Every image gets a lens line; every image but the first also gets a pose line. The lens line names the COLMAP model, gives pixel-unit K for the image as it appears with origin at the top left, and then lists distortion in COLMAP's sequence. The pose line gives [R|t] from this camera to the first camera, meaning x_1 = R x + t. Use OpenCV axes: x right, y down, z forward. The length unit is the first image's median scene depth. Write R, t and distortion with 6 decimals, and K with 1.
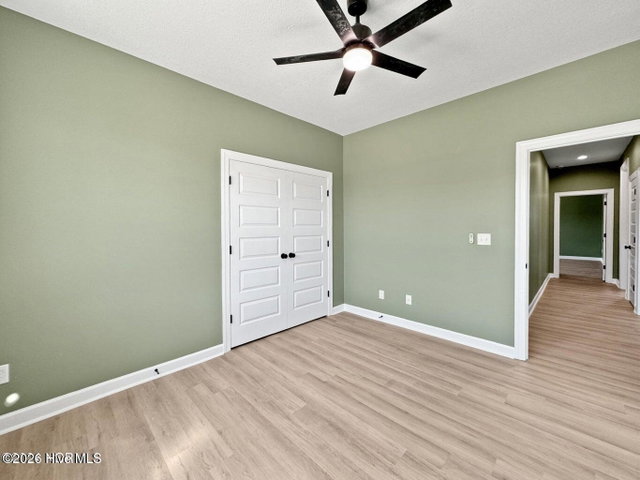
lens RADIAL K [[265.7, 0, 324.8], [0, 265.7, 239.2], [0, 0, 1]] dist [-0.001738, 0.000070]
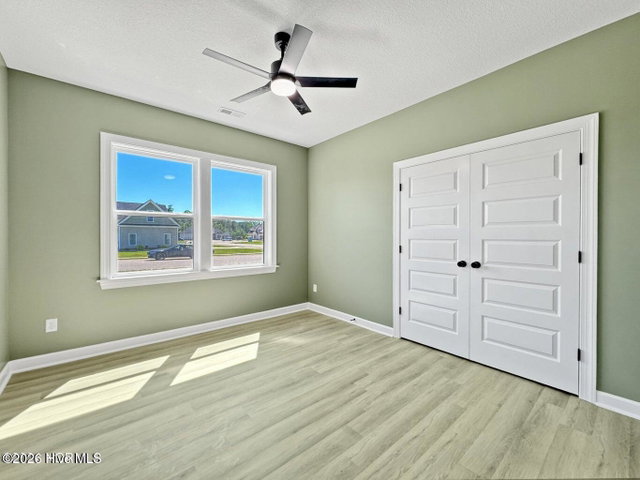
lens RADIAL K [[265.7, 0, 324.8], [0, 265.7, 239.2], [0, 0, 1]] dist [-0.001738, 0.000070]
pose [[-0.093163, 0.014248, -0.995549, 0.837704], [-0.038163, 0.999112, 0.017870, -0.009115], [0.994919, 0.039658, -0.092537, 0.822458]]
